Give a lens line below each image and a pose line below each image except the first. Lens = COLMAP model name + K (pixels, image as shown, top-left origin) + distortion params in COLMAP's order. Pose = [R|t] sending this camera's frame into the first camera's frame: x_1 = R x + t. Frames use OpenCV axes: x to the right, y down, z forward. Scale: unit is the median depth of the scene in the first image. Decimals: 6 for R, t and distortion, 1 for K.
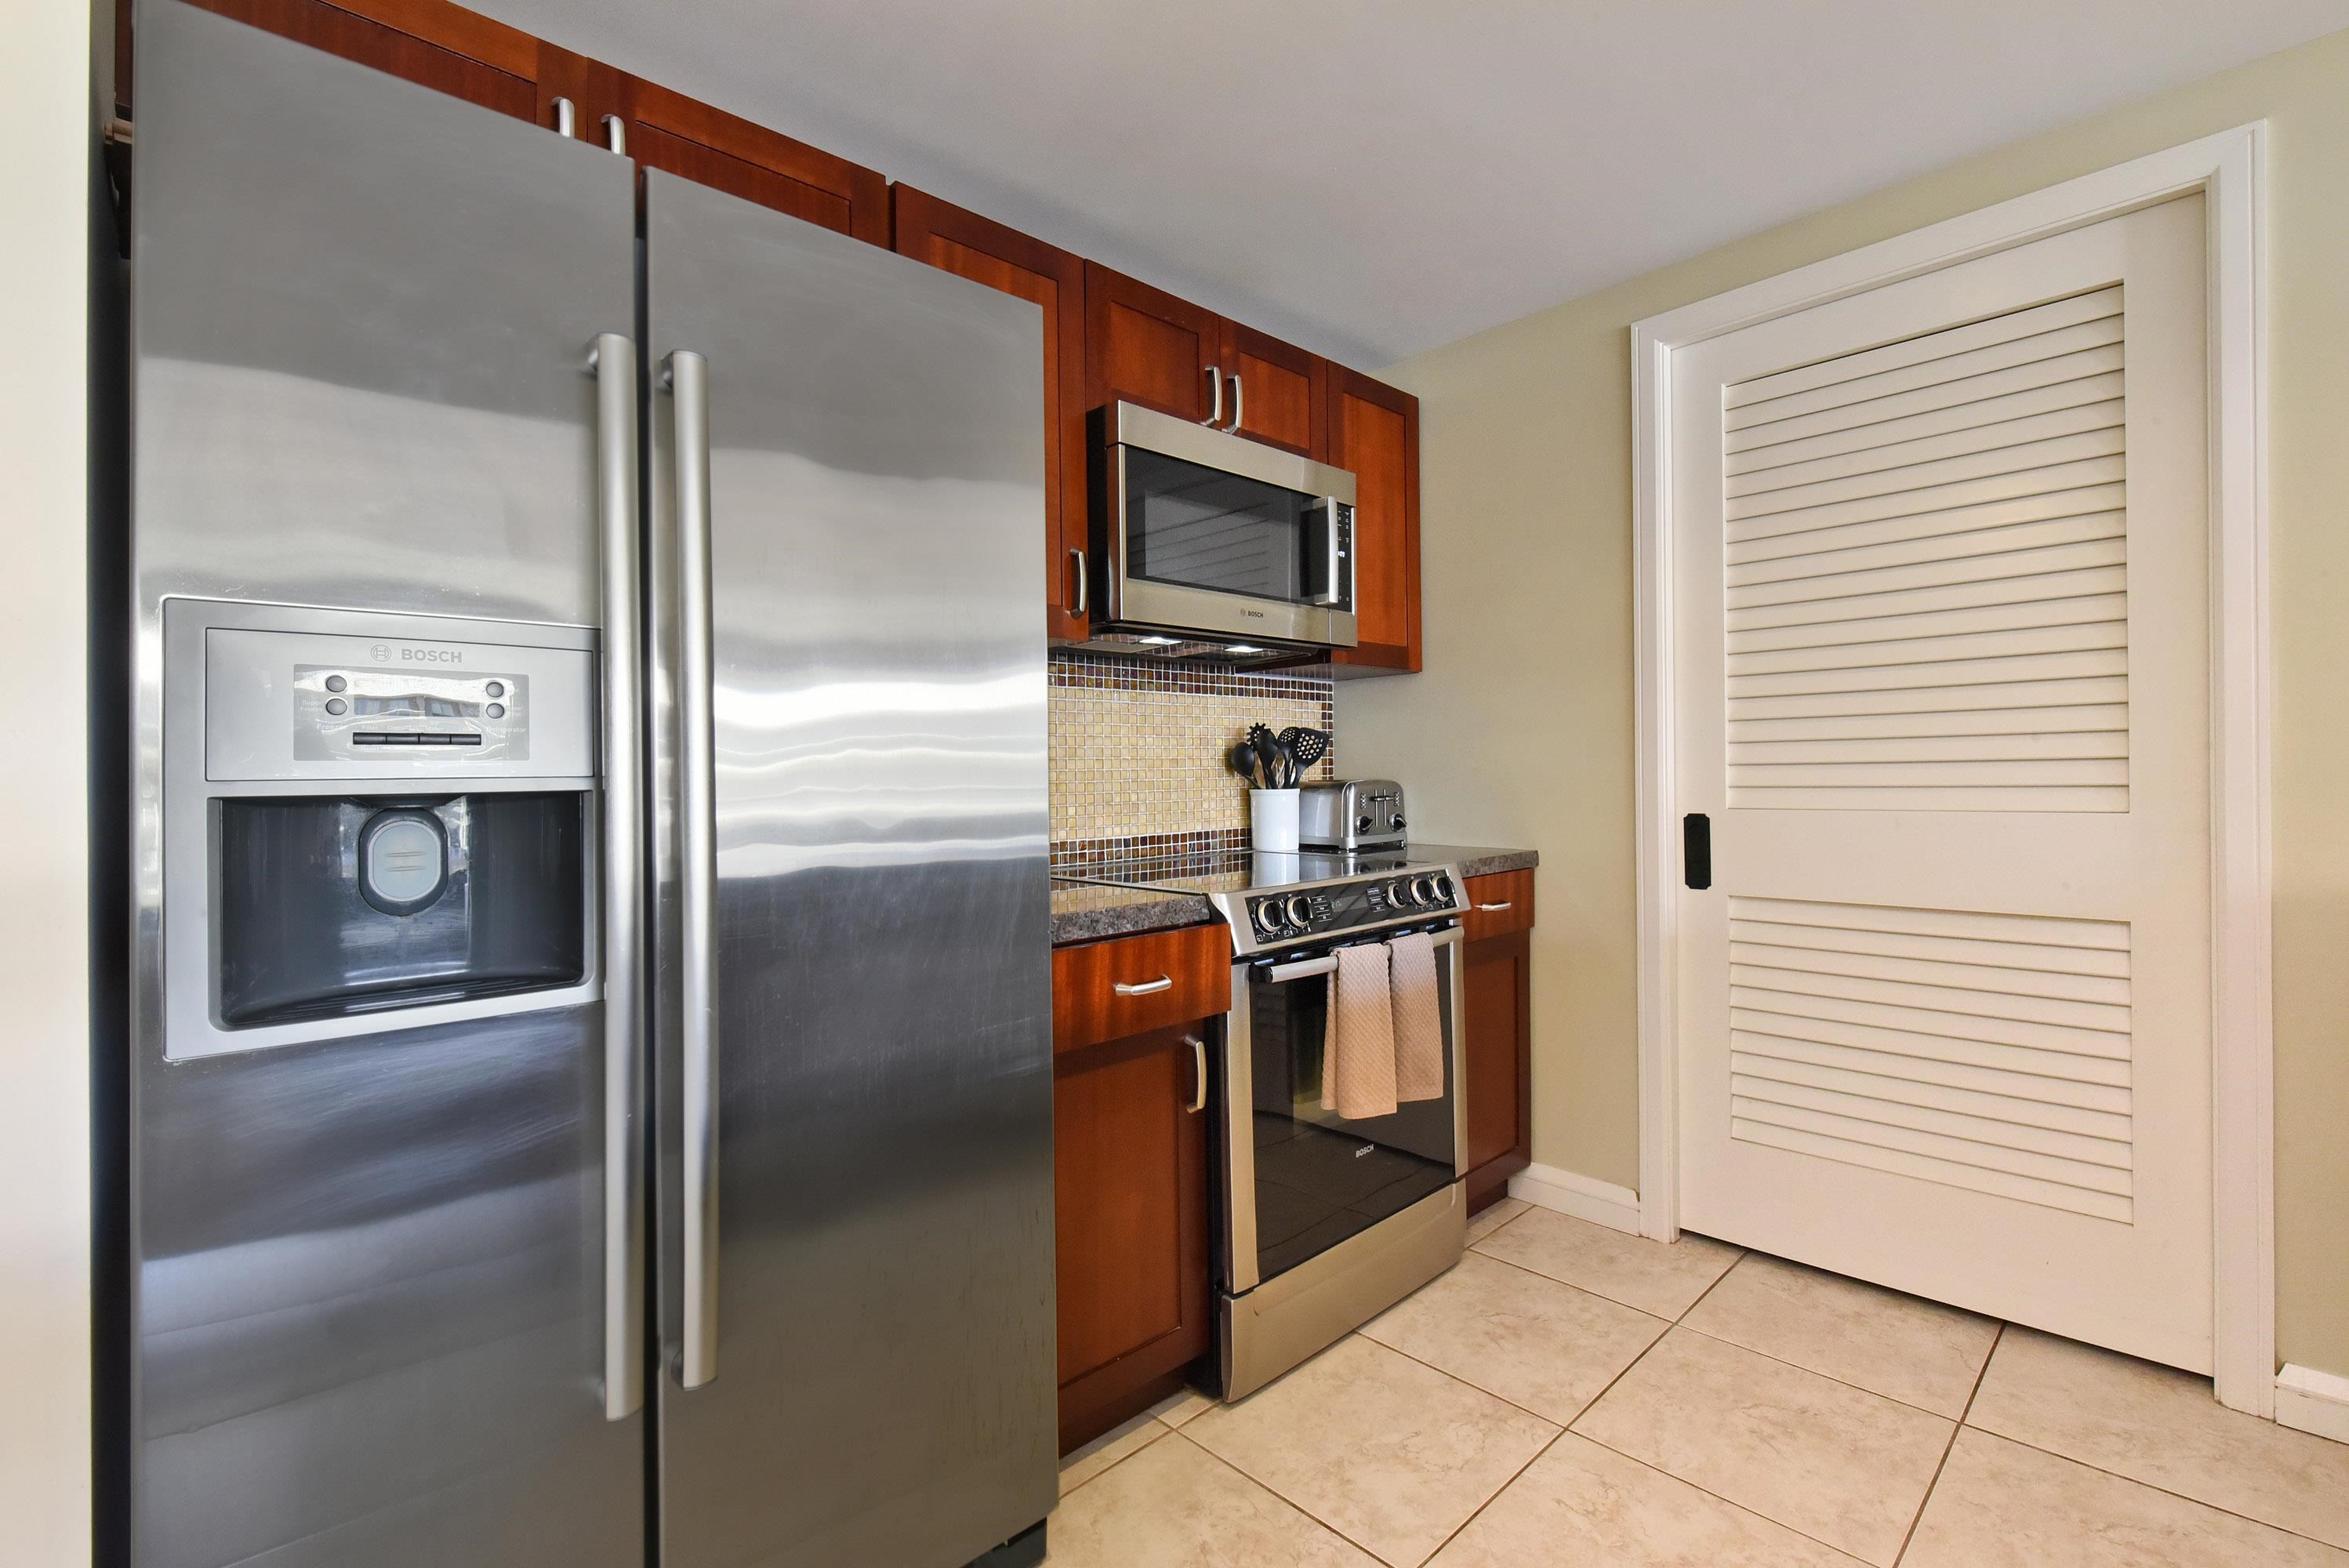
lens RADIAL K [[986.5, 0, 1168.4], [0, 986.5, 780.3], [0, 0, 1]] dist [0.000865, -0.001192]
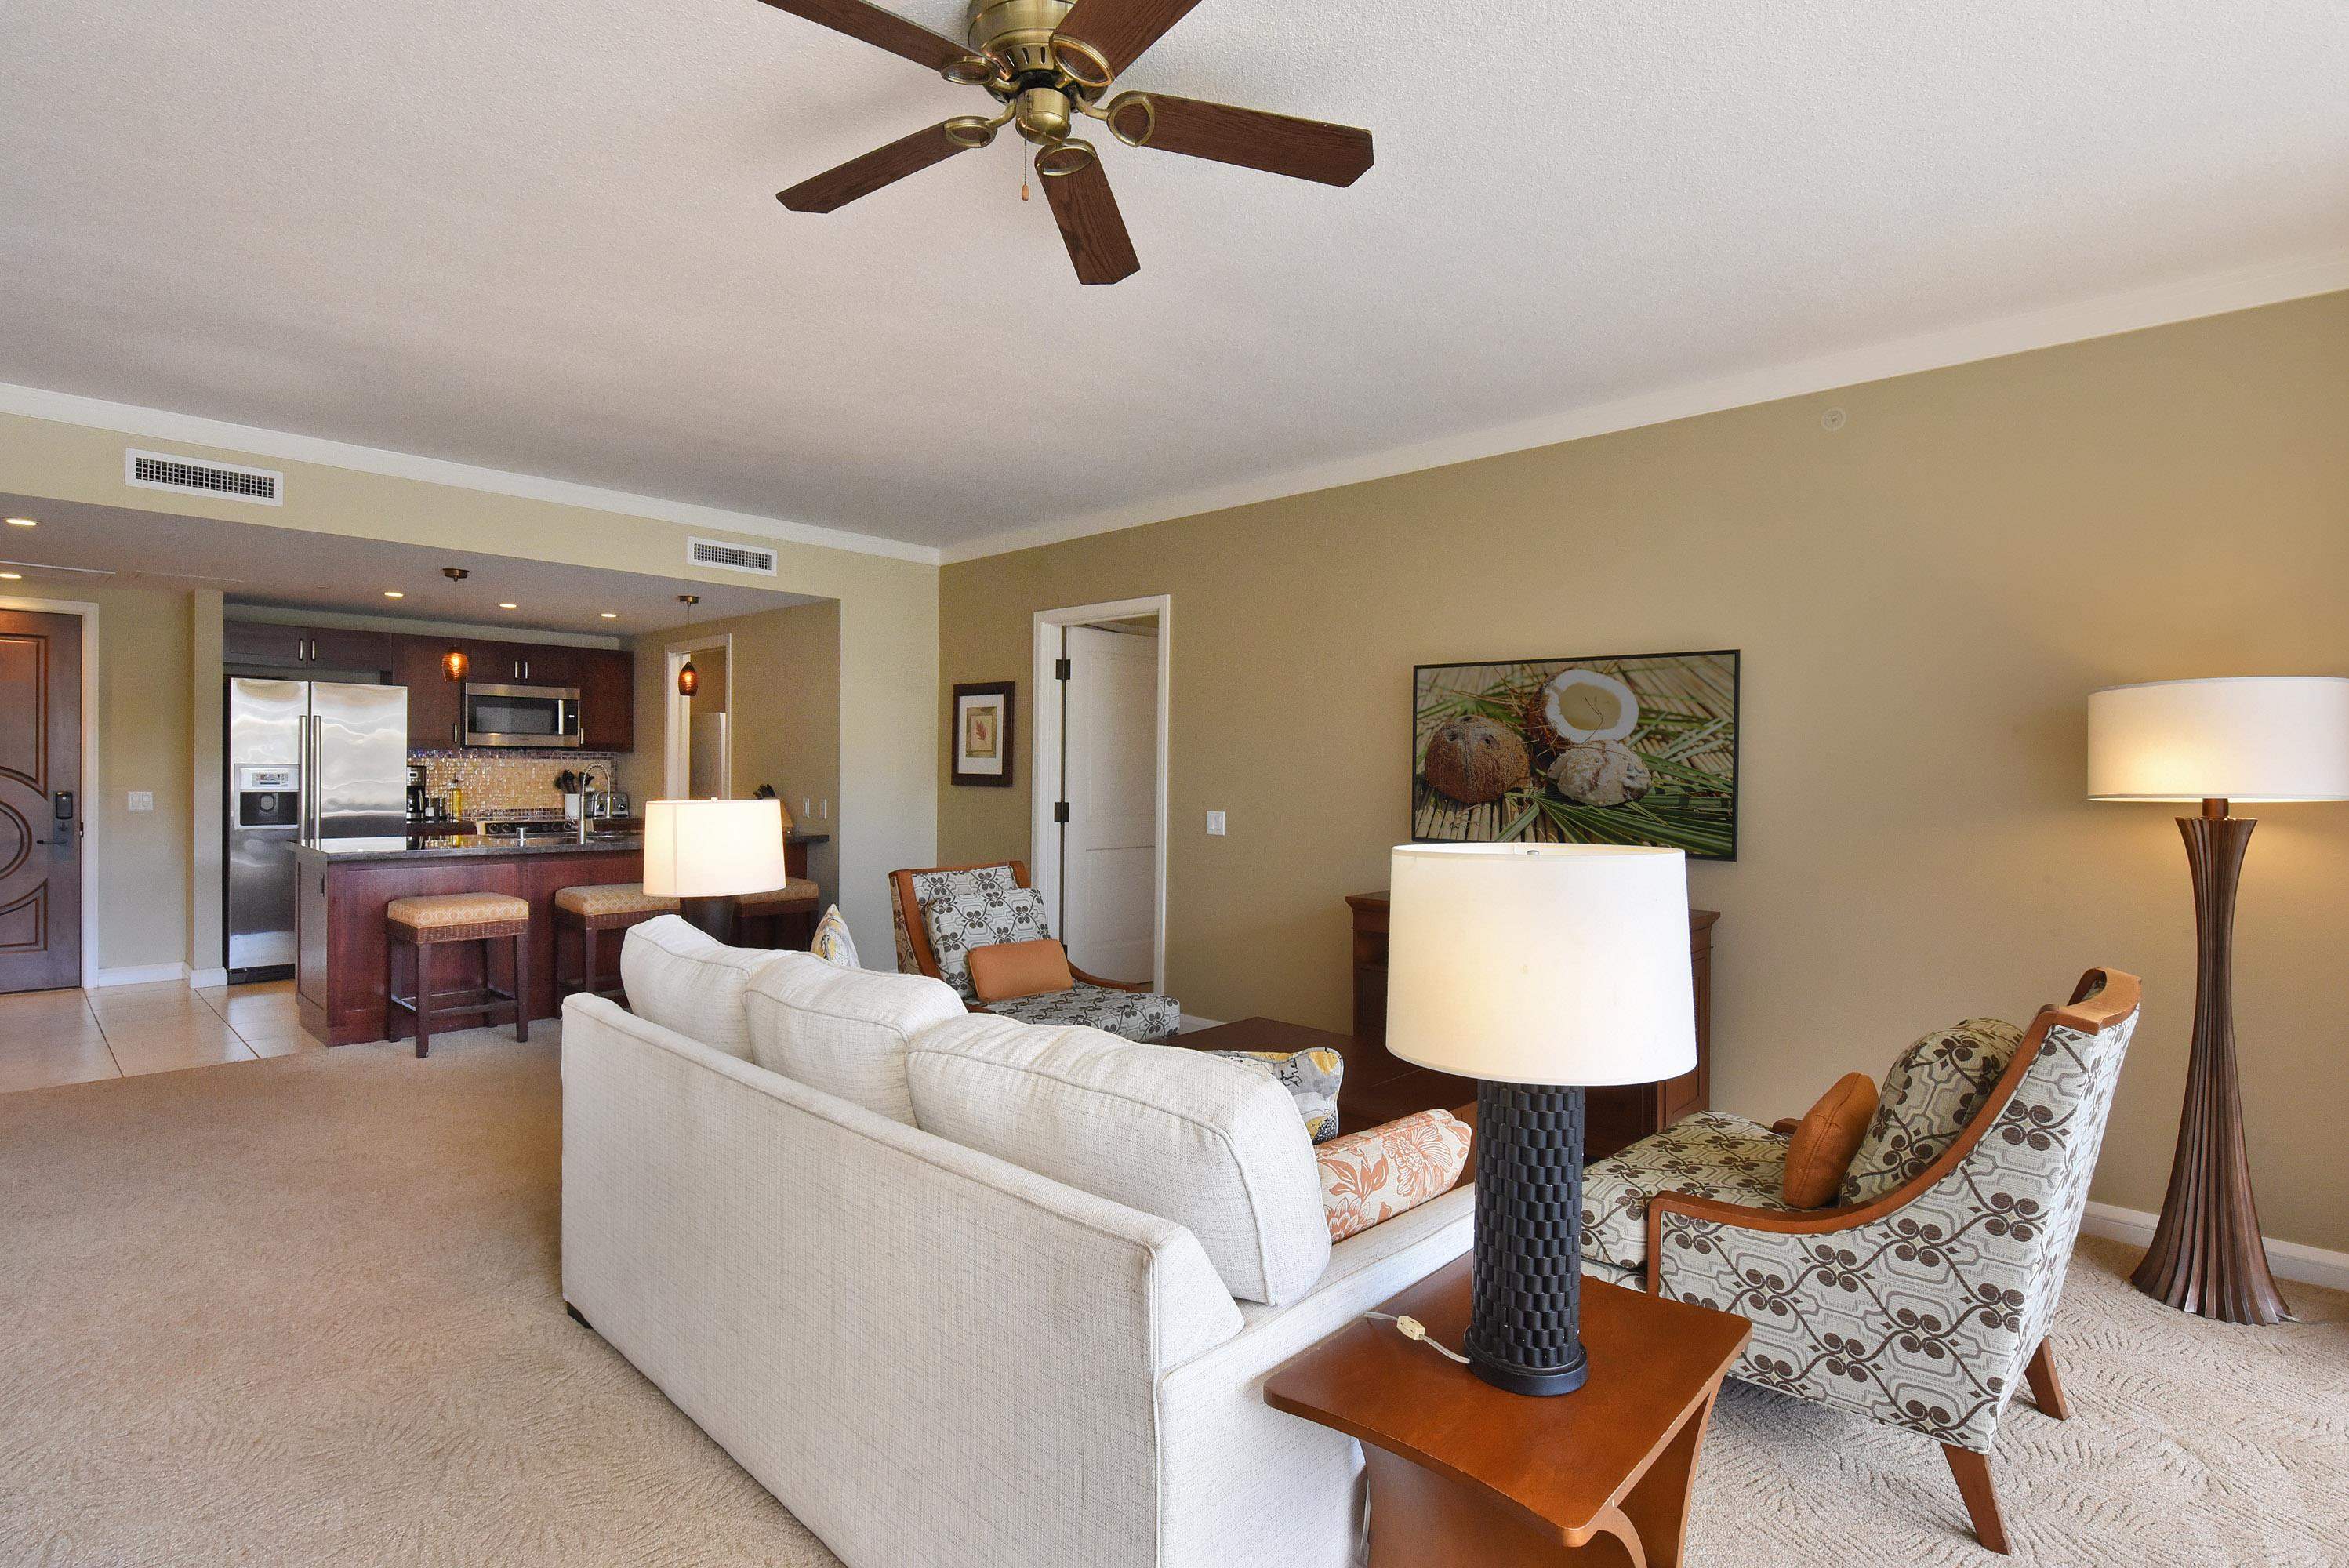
lens RADIAL K [[1180.4, 0, 1159.5], [0, 1180.4, 802.8], [0, 0, 1]] dist [-0.001420, -0.001978]
pose [[0.999174, 0.028116, 0.029326, 1.943344], [-0.028808, 0.999310, 0.023426, -0.106596], [-0.028648, -0.024251, 0.999295, -2.766226]]
